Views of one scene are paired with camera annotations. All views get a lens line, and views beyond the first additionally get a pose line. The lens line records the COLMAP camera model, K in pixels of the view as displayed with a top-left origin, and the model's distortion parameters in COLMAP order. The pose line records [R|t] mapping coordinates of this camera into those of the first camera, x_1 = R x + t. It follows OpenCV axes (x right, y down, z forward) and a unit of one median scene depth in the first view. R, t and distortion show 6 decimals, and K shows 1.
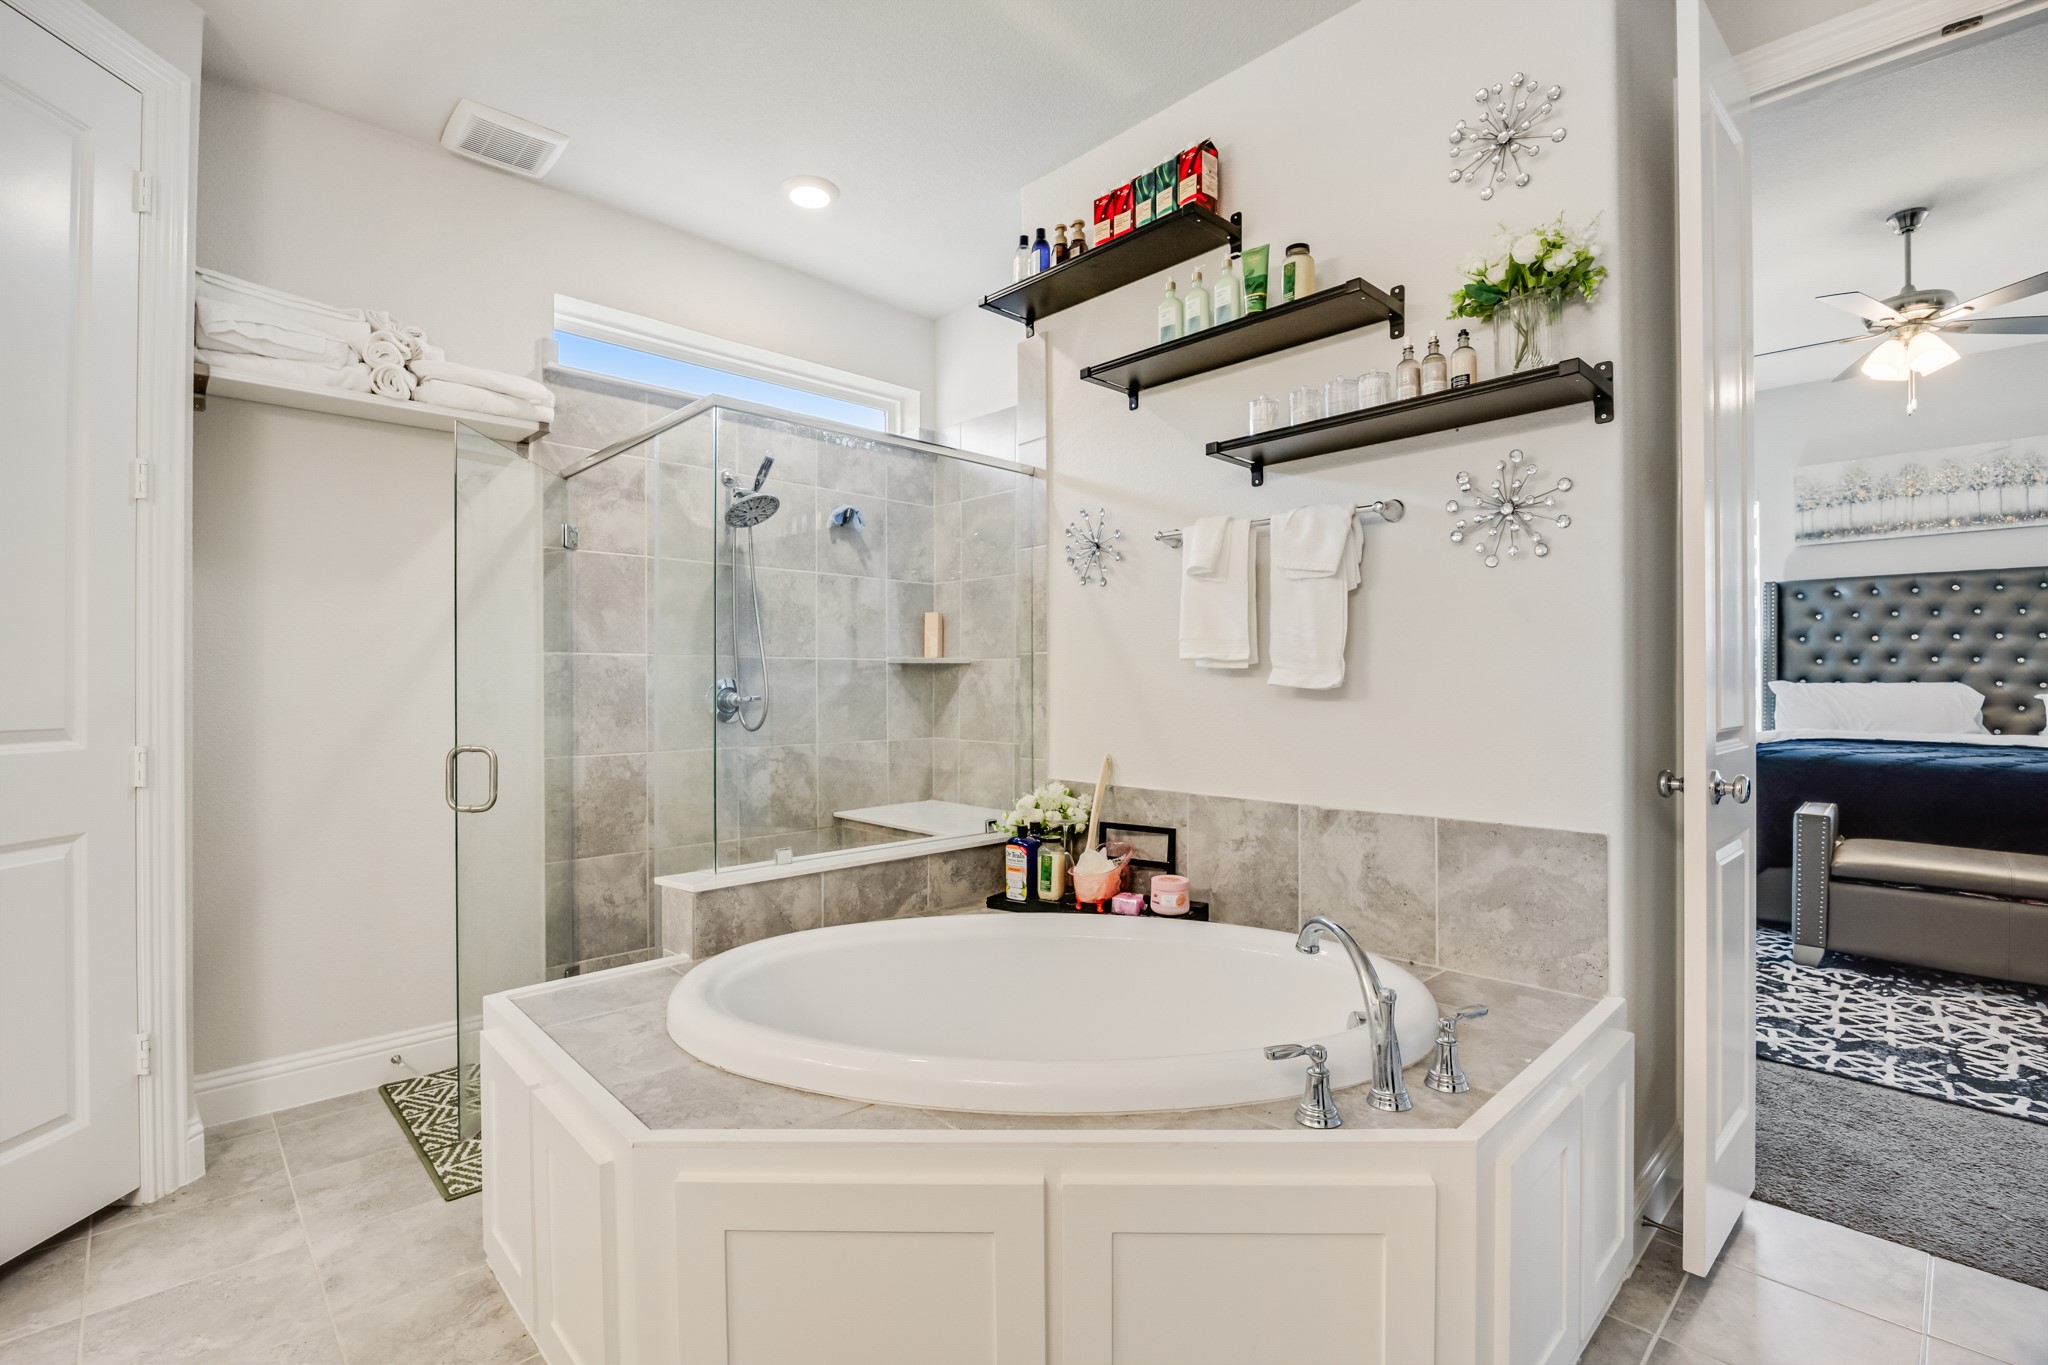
lens RADIAL K [[931.3, 0, 1027.7], [0, 931.3, 675.4], [0, 0, 1]] dist [-0.014114, -0.000407]
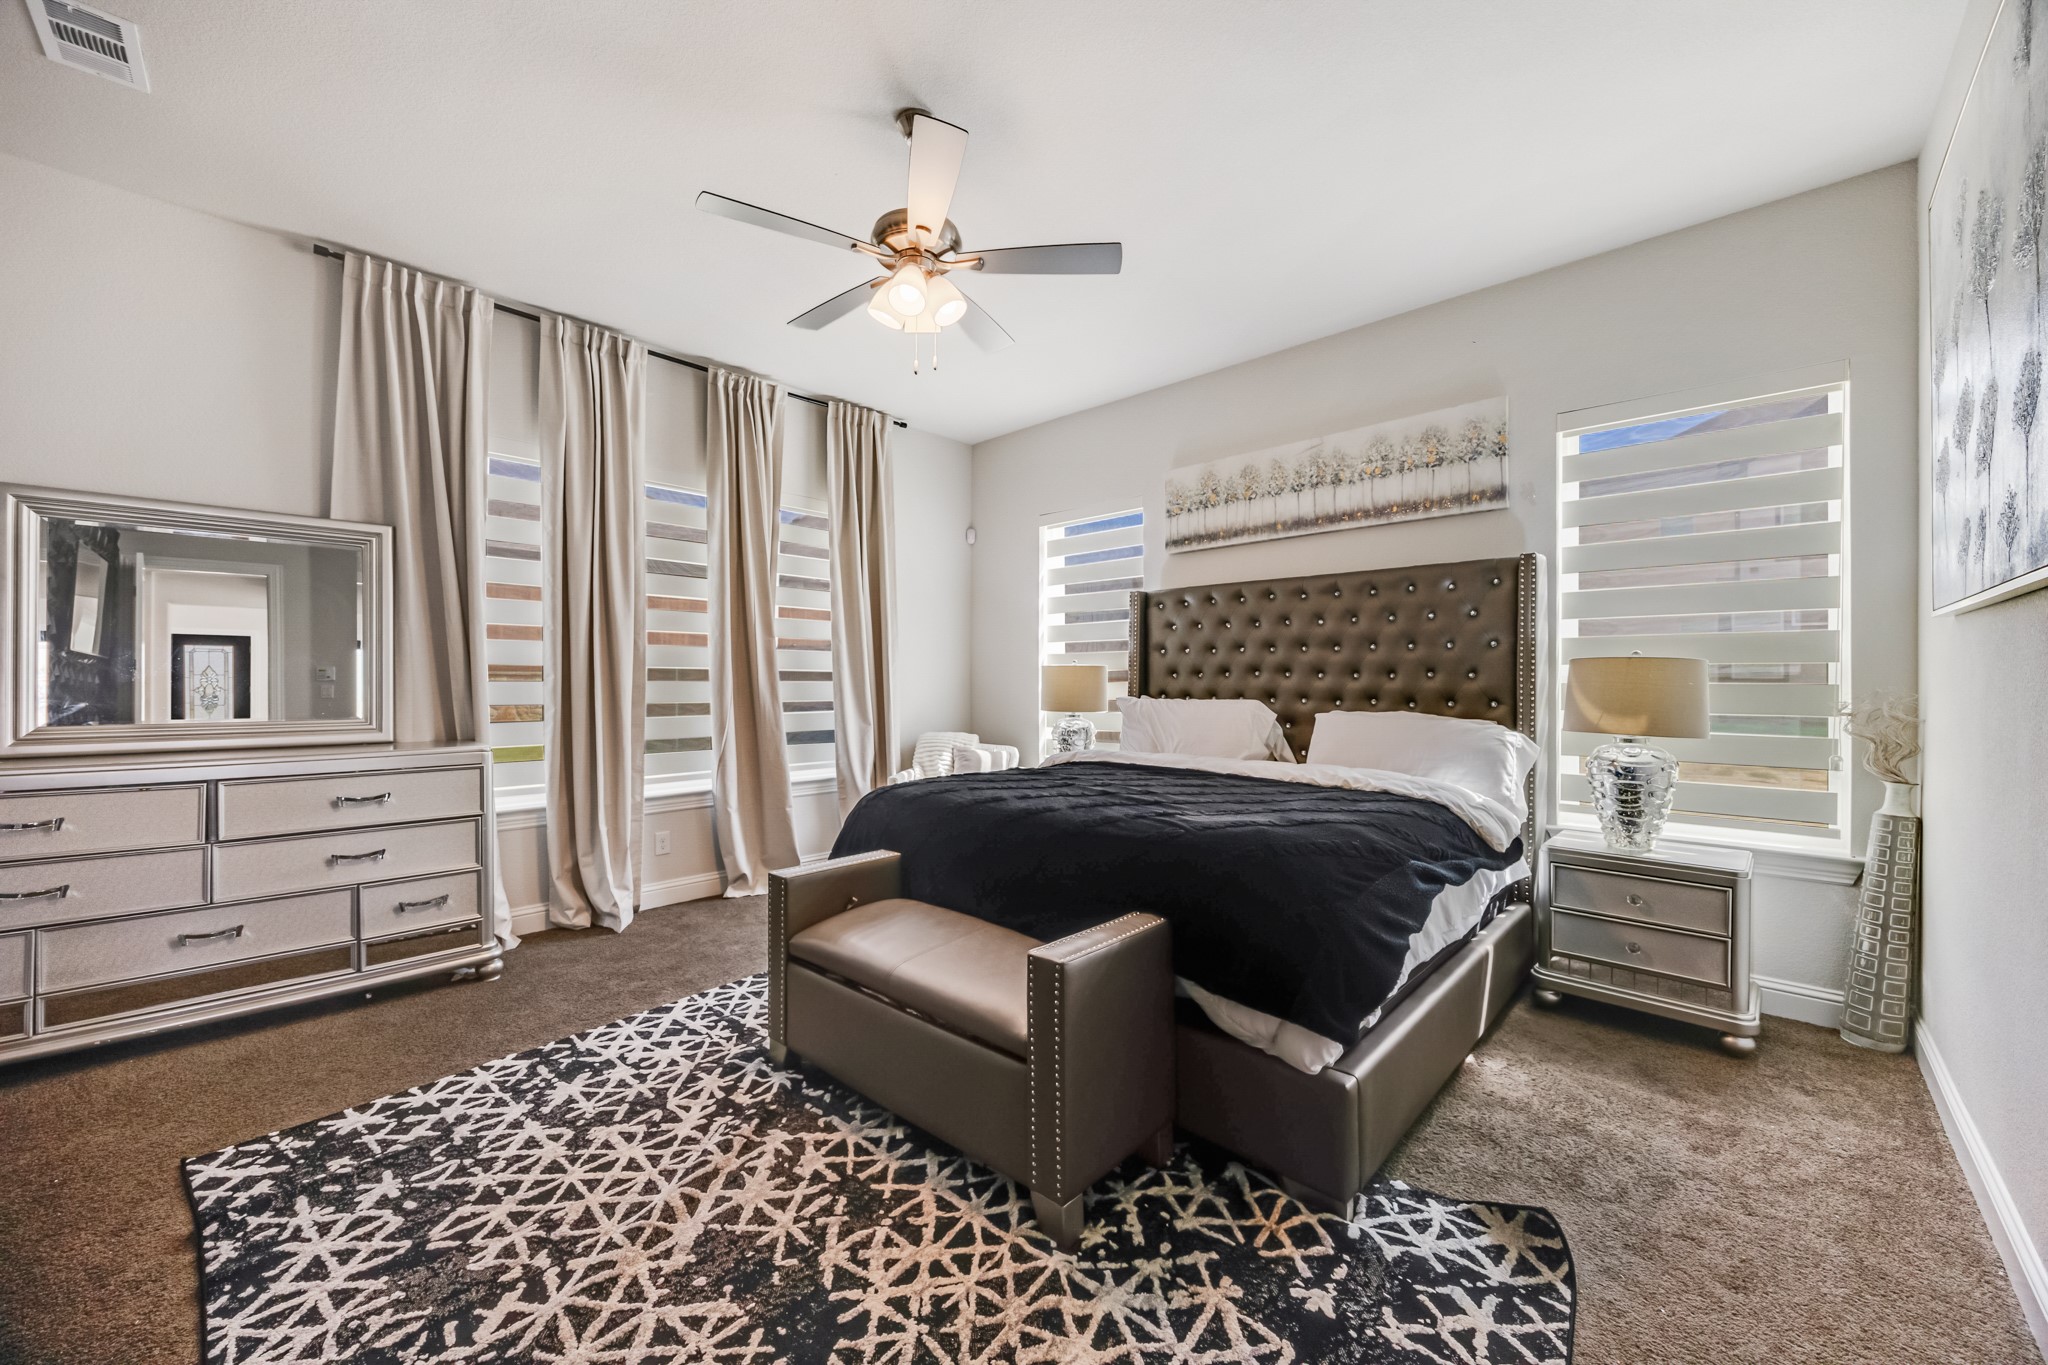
lens RADIAL K [[783.6, 0, 1021.2], [0, 783.6, 685.3], [0, 0, 1]] dist [-0.000364, 0.000042]
pose [[0.998657, 0.002593, 0.051743, 0.717880], [-0.003001, 0.999965, 0.007810, -0.012541], [-0.051721, -0.007955, 0.998630, 0.223963]]
